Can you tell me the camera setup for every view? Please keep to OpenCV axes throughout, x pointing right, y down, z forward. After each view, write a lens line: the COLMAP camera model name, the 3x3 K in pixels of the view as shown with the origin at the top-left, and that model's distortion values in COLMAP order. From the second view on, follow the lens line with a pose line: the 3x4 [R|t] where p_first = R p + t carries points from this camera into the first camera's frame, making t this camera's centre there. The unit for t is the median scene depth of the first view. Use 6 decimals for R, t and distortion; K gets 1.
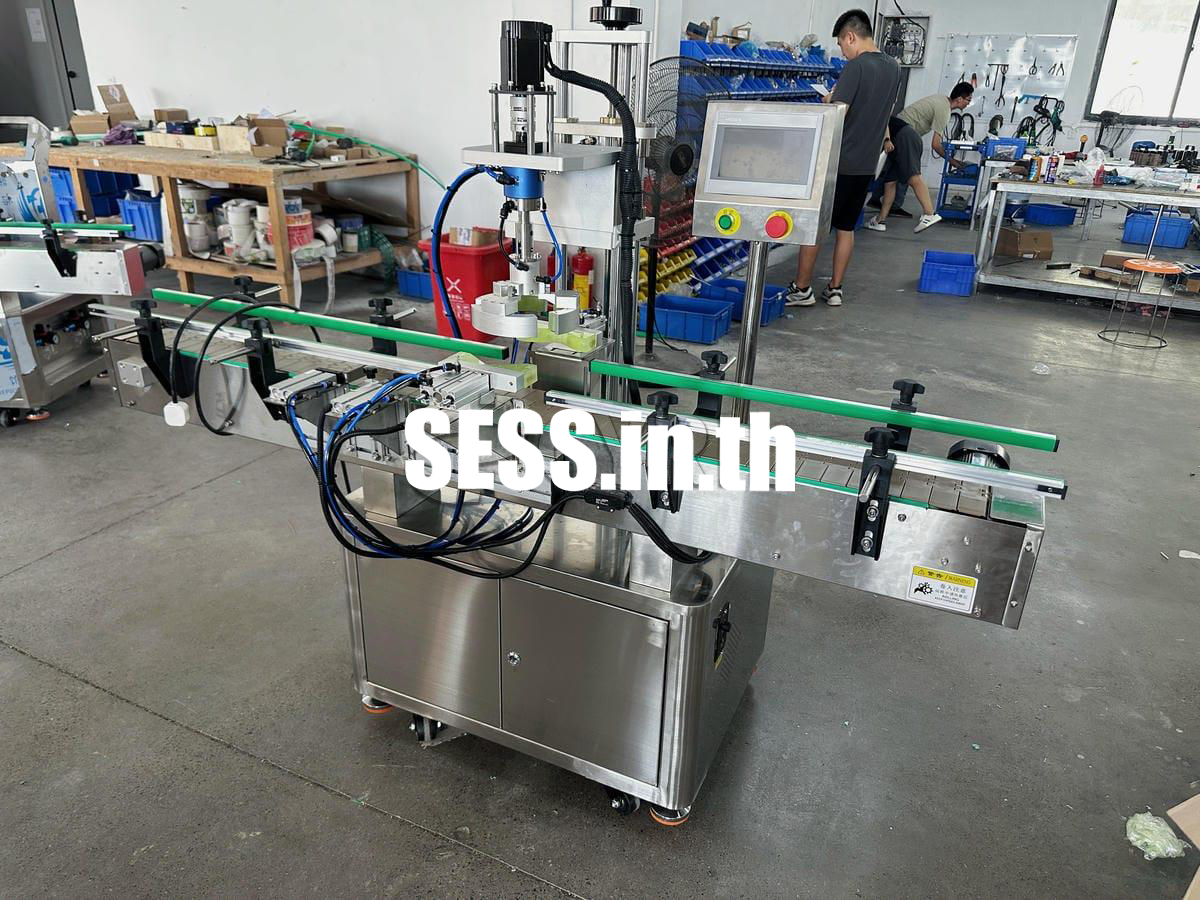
lens RADIAL K [[818.9, 0, 600.0], [0, 818.9, 450.0], [0, 0, 1]] dist [0.023061, -0.050163]
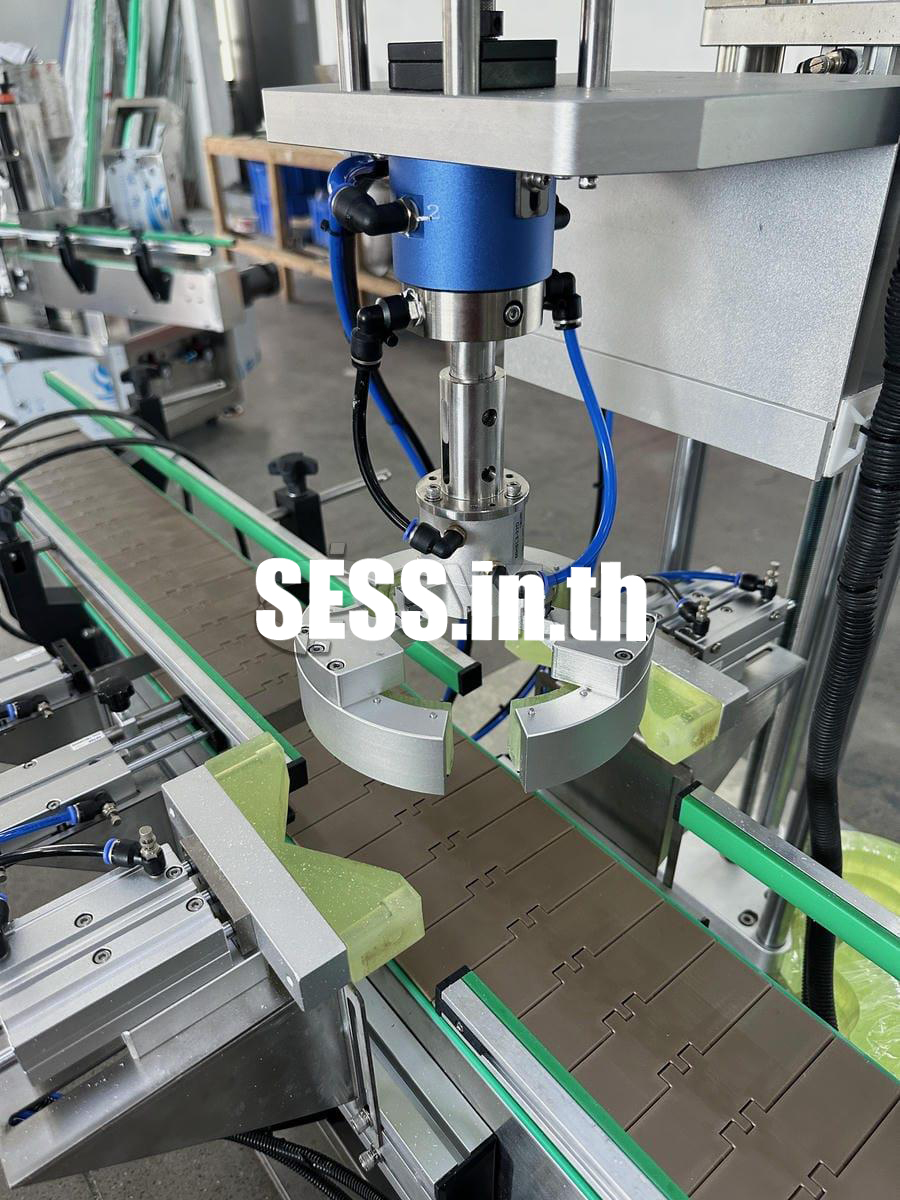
lens RADIAL K [[818.9, 0, 450.0], [0, 818.9, 600.0], [0, 0, 1]] dist [0.023061, -0.050163]
pose [[0.889479, 0.209350, -0.406201, 0.013081], [-0.140955, 0.971238, 0.191905, -0.123979], [0.434693, -0.113440, 0.893405, 0.361049]]
